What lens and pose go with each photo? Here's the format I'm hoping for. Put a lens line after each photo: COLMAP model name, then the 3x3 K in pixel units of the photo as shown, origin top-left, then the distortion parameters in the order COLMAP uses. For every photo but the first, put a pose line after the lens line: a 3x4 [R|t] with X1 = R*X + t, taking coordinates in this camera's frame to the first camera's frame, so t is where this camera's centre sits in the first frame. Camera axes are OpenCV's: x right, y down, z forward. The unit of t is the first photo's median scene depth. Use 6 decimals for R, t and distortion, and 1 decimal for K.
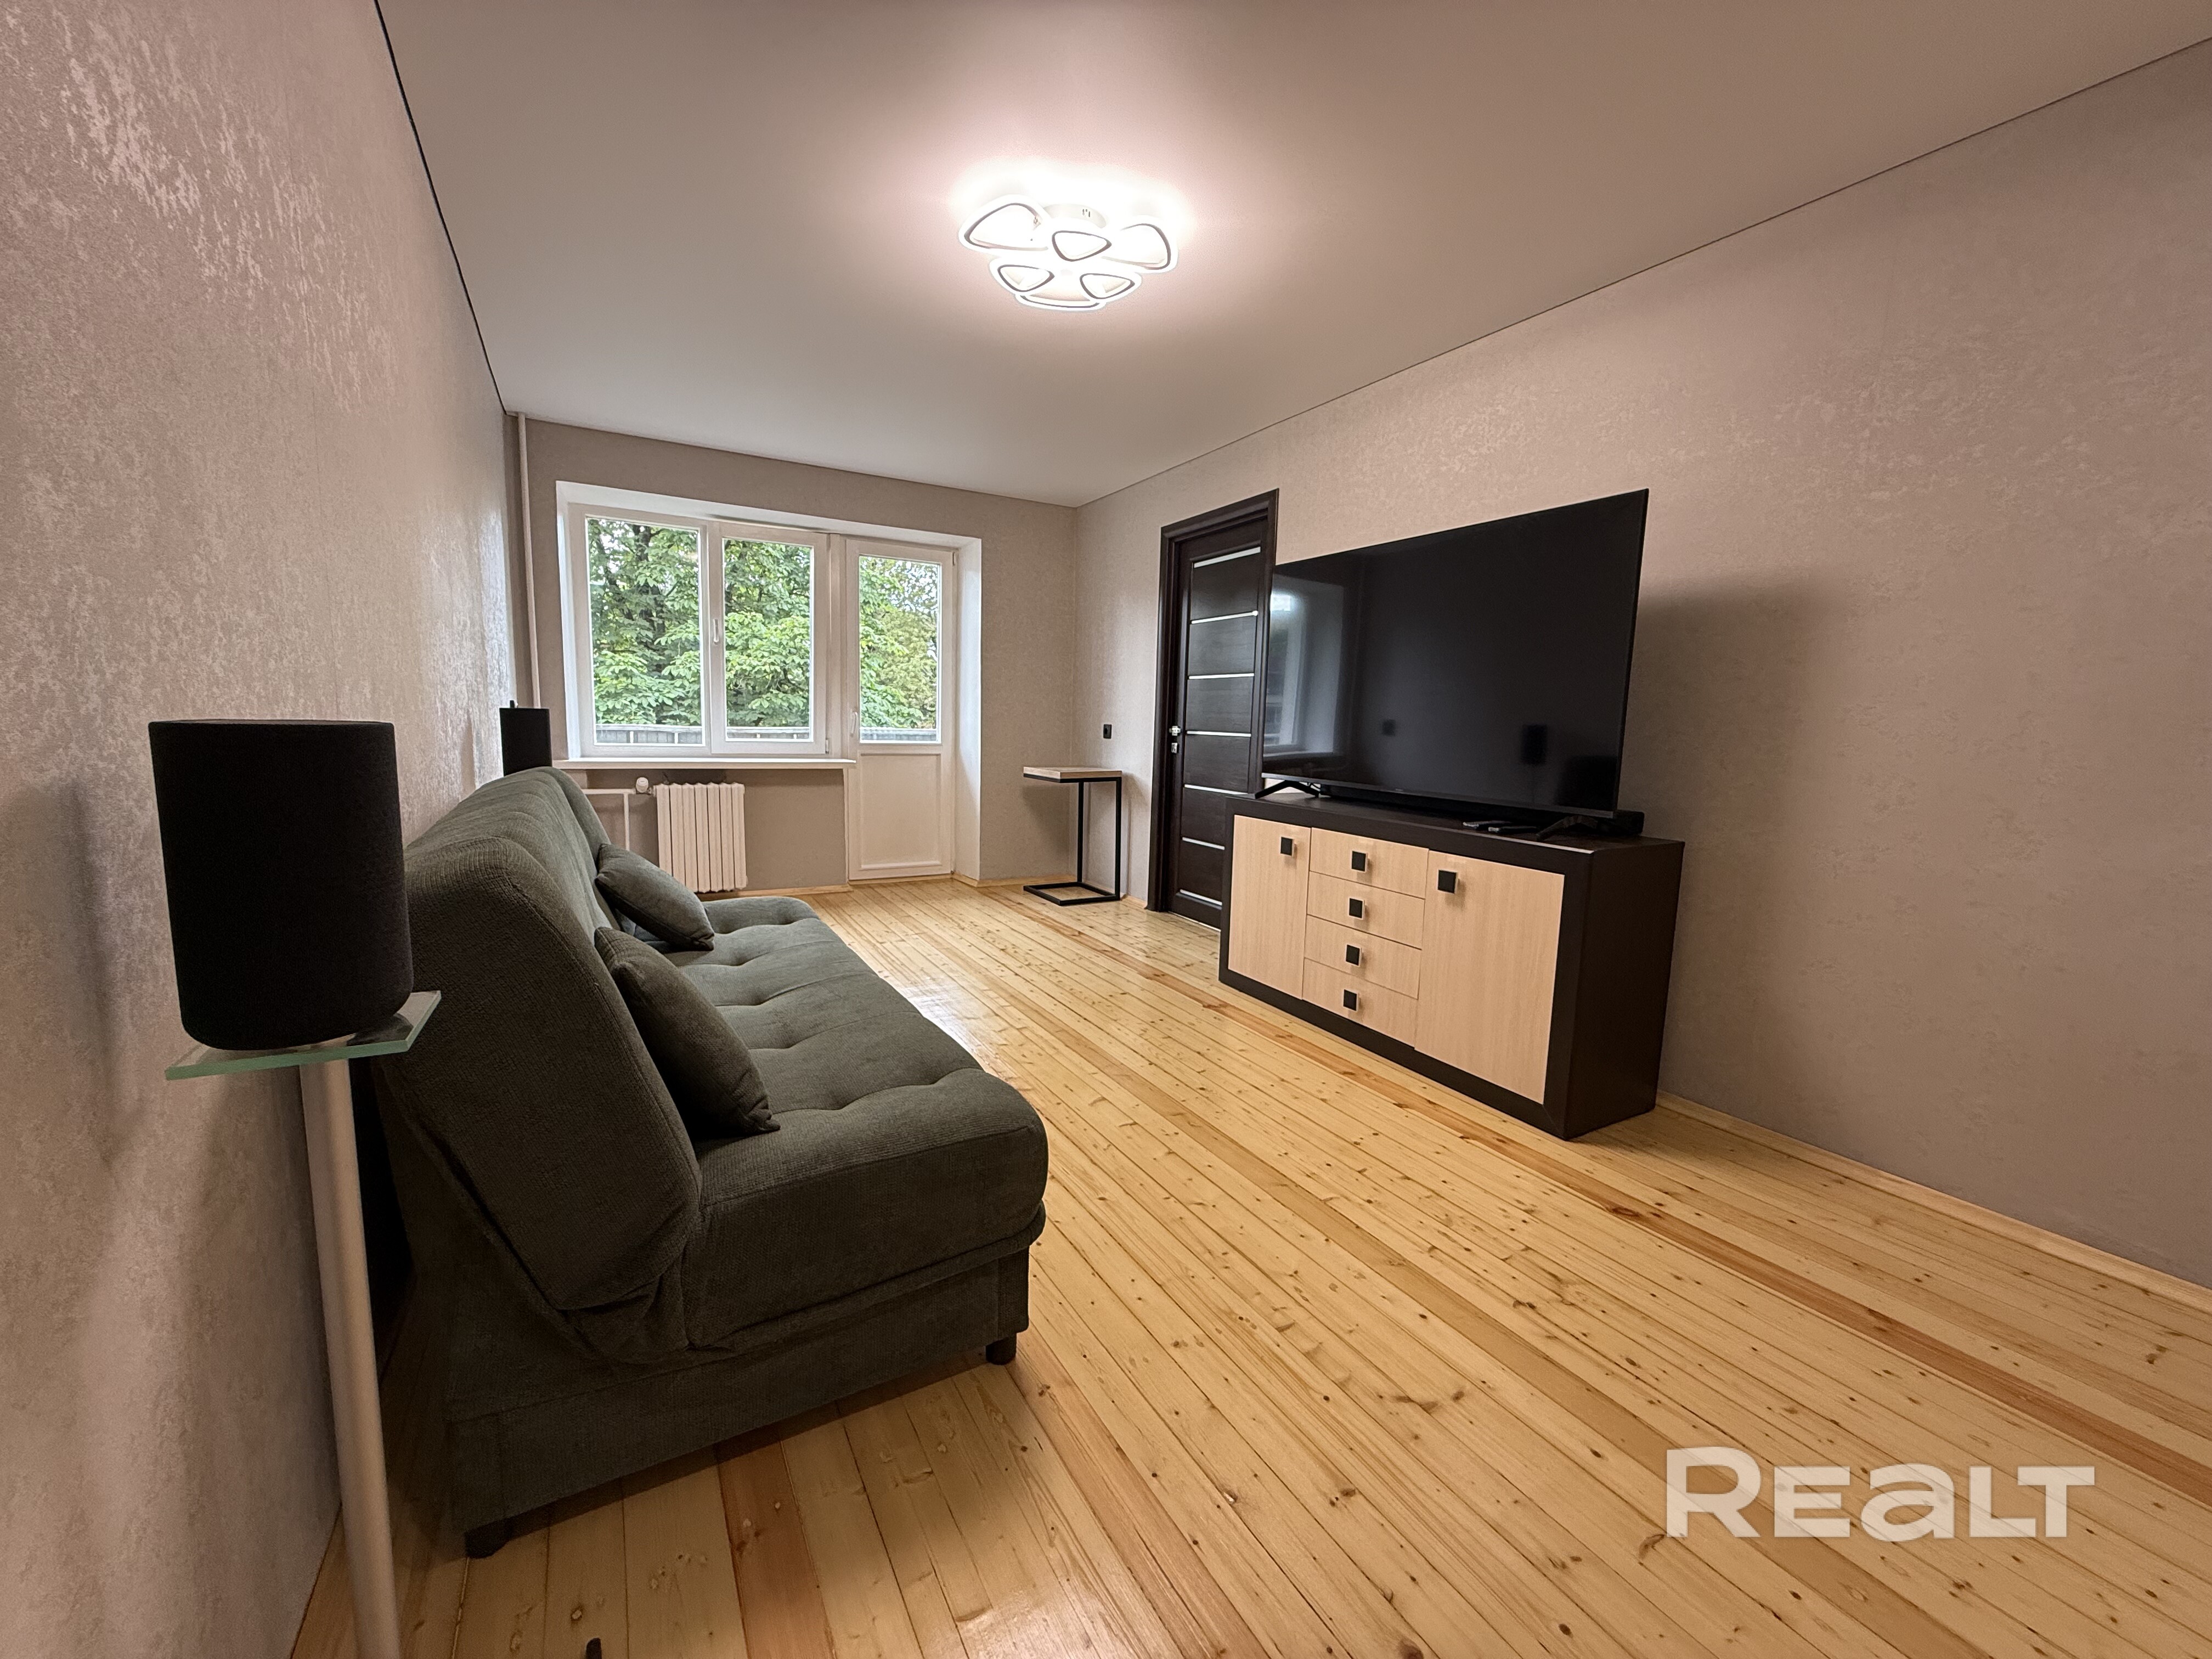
lens RADIAL K [[884.7, 0, 1099.0], [0, 884.7, 829.8], [0, 0, 1]] dist [-0.000796, 0.000140]
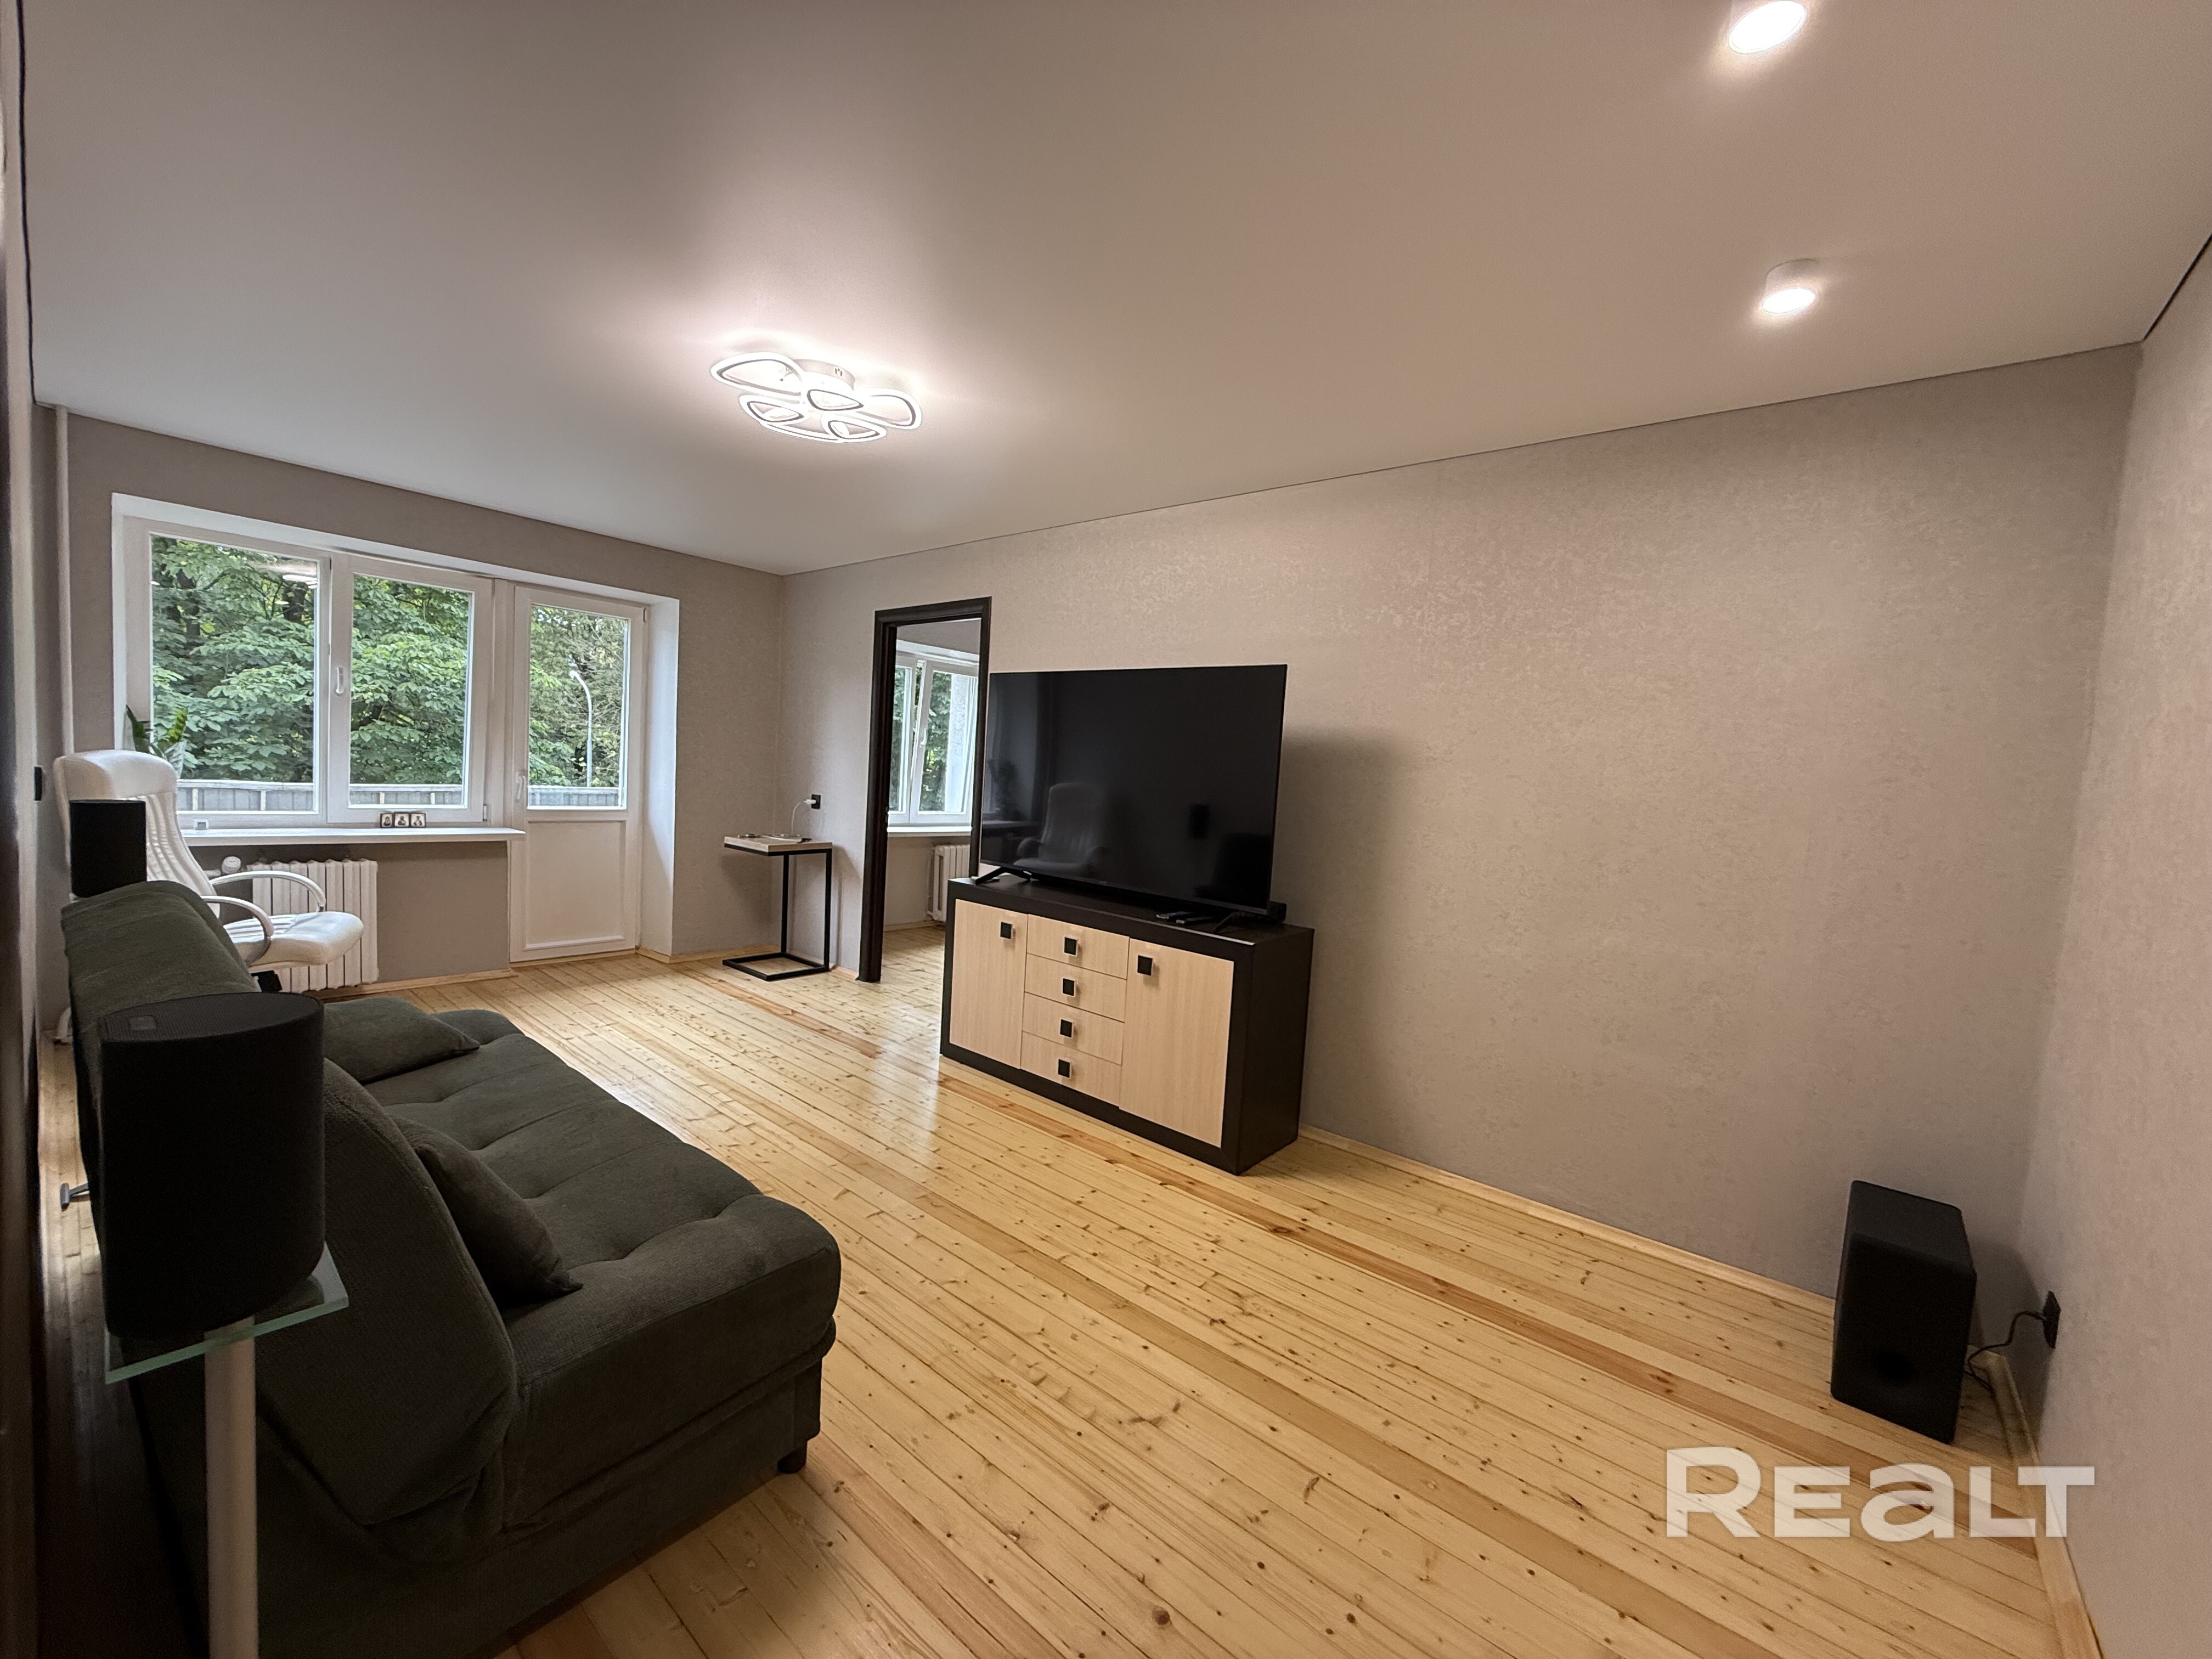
lens RADIAL K [[884.7, 0, 1103.3], [0, 884.7, 830.1], [0, 0, 1]] dist [-0.000796, 0.000140]
pose [[0.935329, 0.005686, 0.353732, -0.090399], [0.008040, 0.999271, -0.037321, -0.088247], [-0.353687, 0.037751, 0.934602, -0.112817]]
